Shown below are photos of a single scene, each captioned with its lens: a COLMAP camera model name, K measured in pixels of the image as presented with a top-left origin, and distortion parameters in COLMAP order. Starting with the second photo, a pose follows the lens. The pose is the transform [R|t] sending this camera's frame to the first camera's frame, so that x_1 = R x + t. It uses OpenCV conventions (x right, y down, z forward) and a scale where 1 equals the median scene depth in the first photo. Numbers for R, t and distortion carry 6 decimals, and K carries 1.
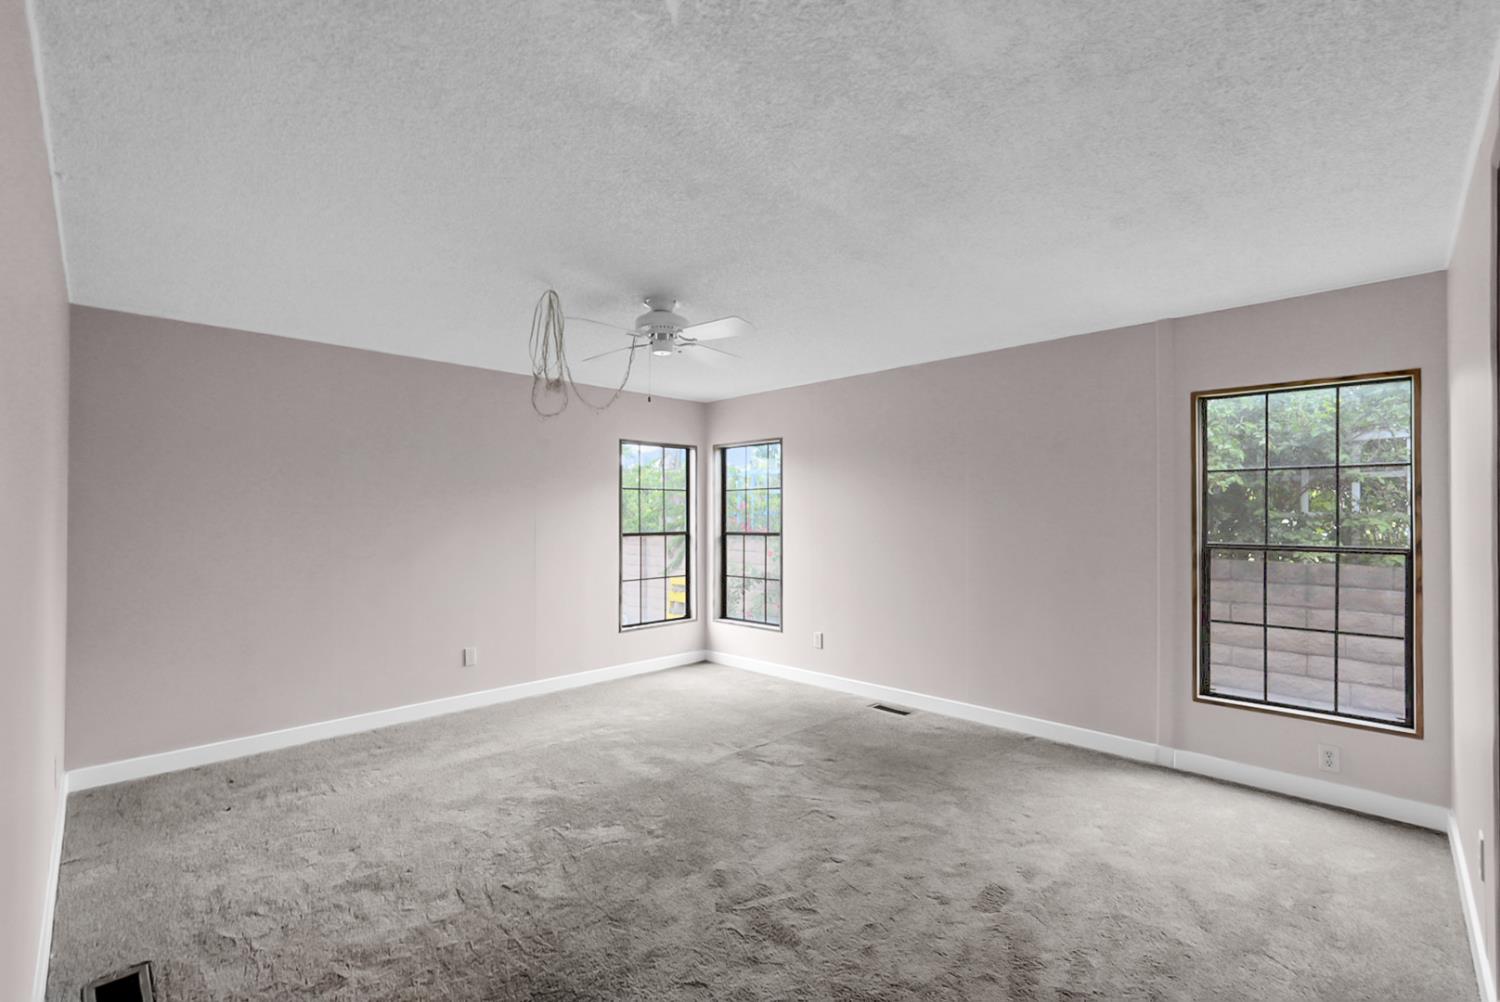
lens RADIAL K [[656.6, 0, 751.5], [0, 656.6, 512.1], [0, 0, 1]] dist [-0.001917, 0.000529]
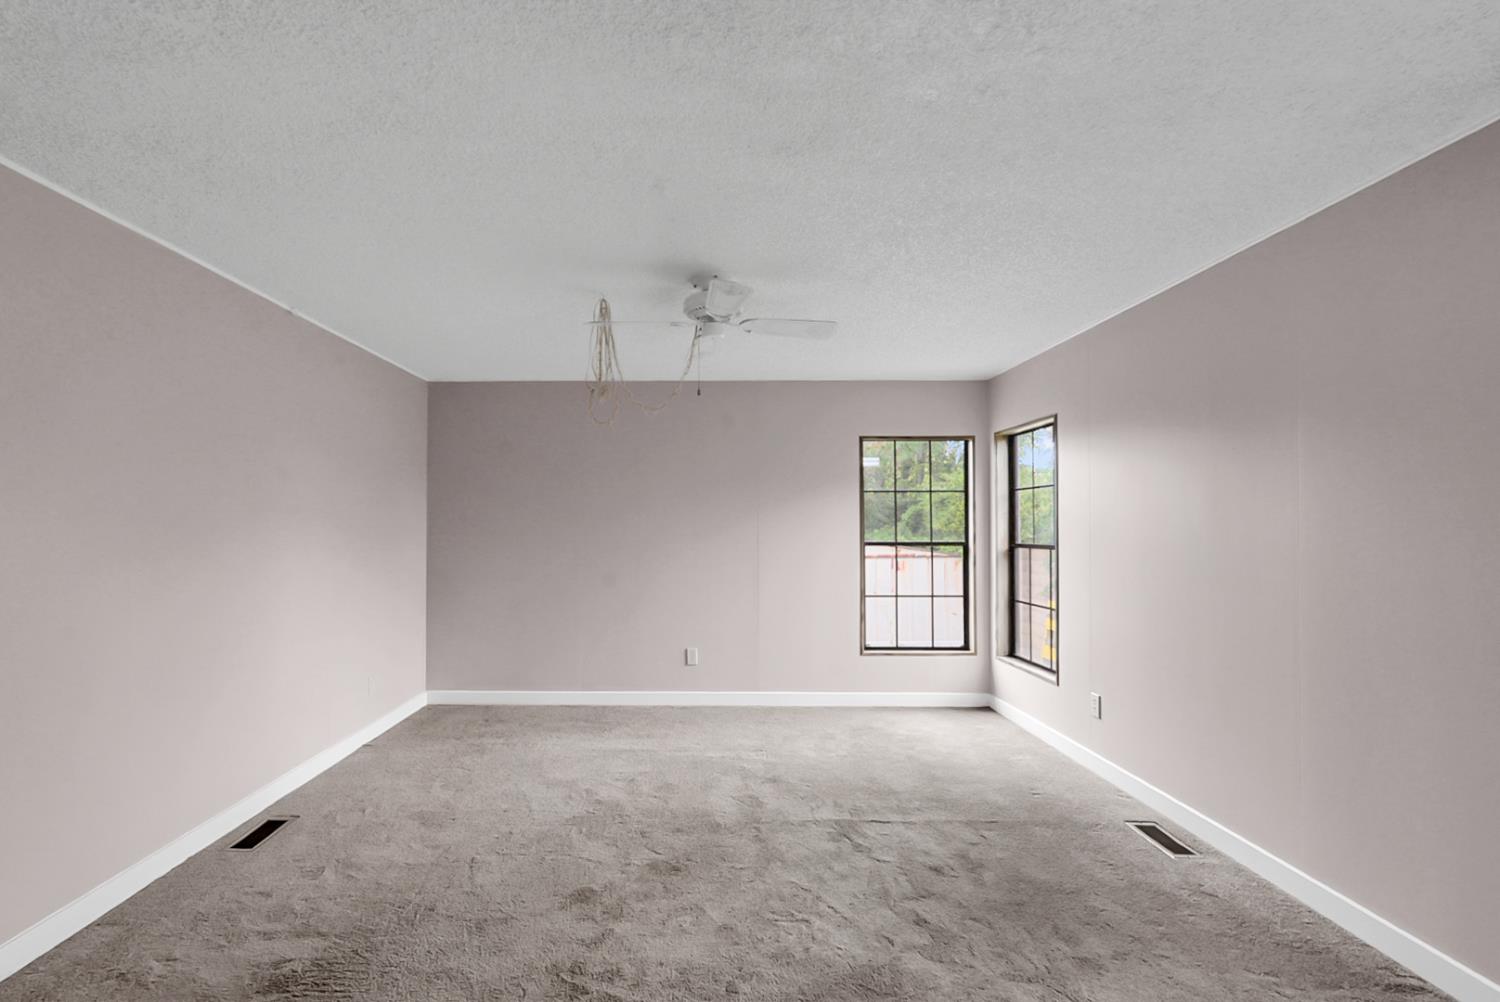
lens RADIAL K [[688.3, 0, 750.0], [0, 688.3, 501.0], [0, 0, 1]] dist [-0.011578, 0.000050]
pose [[0.701106, -0.025037, -0.712617, 0.483764], [0.001628, 0.999437, -0.033512, 0.010008], [0.713055, 0.022335, 0.700753, 0.325134]]
